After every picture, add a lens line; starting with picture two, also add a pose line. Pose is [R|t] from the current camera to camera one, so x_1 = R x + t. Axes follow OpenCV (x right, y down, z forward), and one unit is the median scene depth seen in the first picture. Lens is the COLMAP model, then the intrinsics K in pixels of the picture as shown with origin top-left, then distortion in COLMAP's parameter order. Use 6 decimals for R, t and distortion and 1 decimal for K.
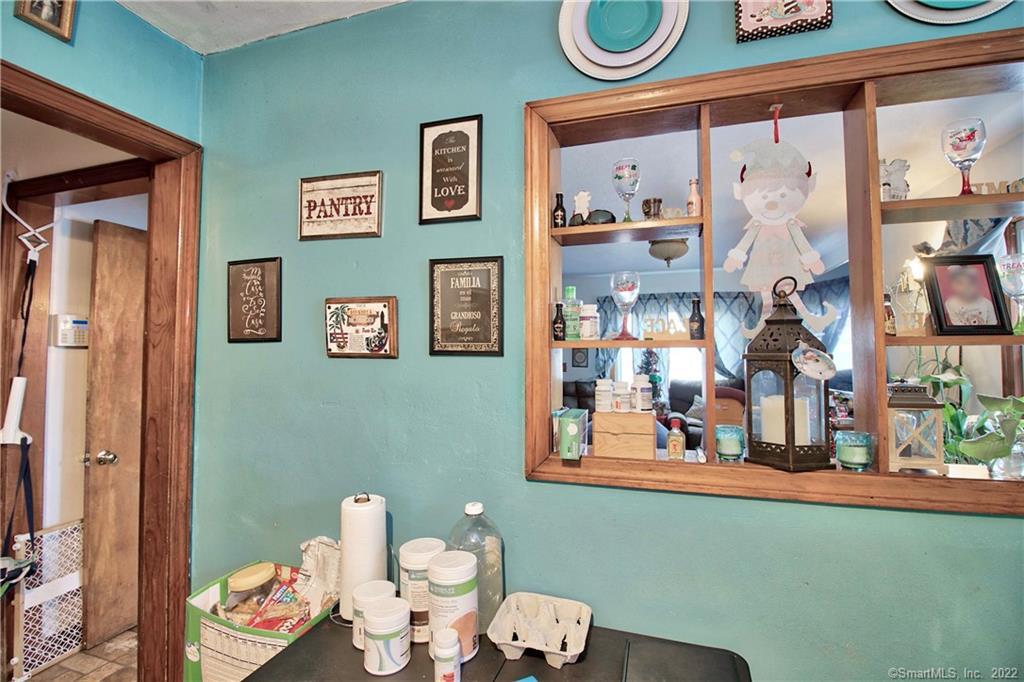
lens RADIAL K [[475.9, 0, 517.6], [0, 475.9, 331.3], [0, 0, 1]] dist [0.000450, -0.013308]
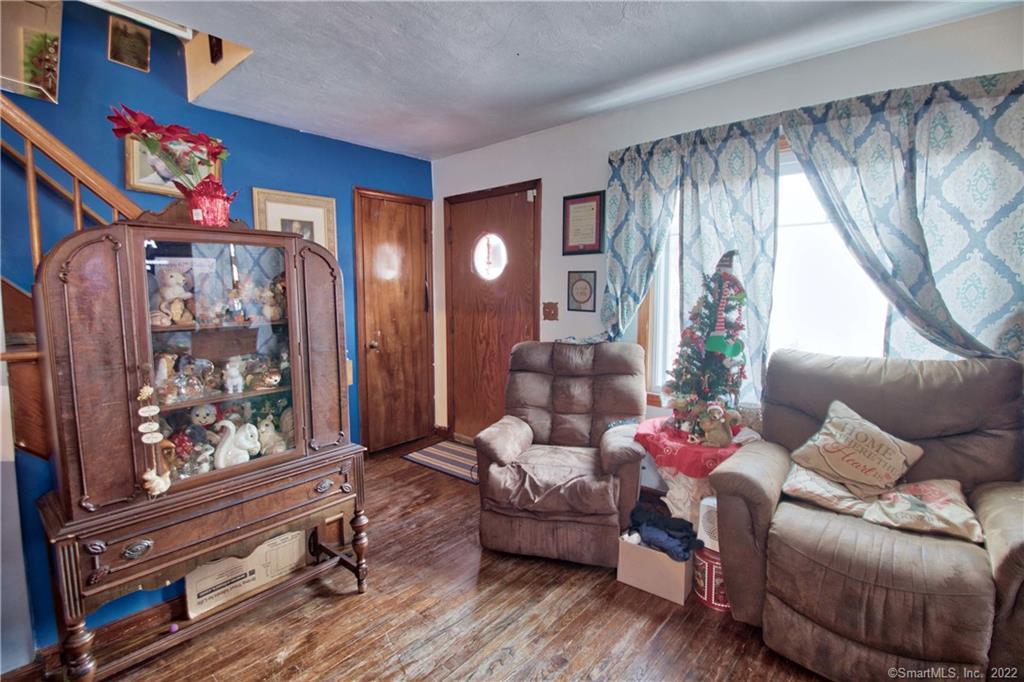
lens RADIAL K [[475.9, 0, 517.6], [0, 475.9, 331.3], [0, 0, 1]] dist [0.000450, -0.013308]
pose [[0.920556, 0.033436, -0.389176, 0.281607], [0.019823, 0.991047, 0.132035, 0.032574], [0.390107, -0.129261, 0.911651, 0.579594]]
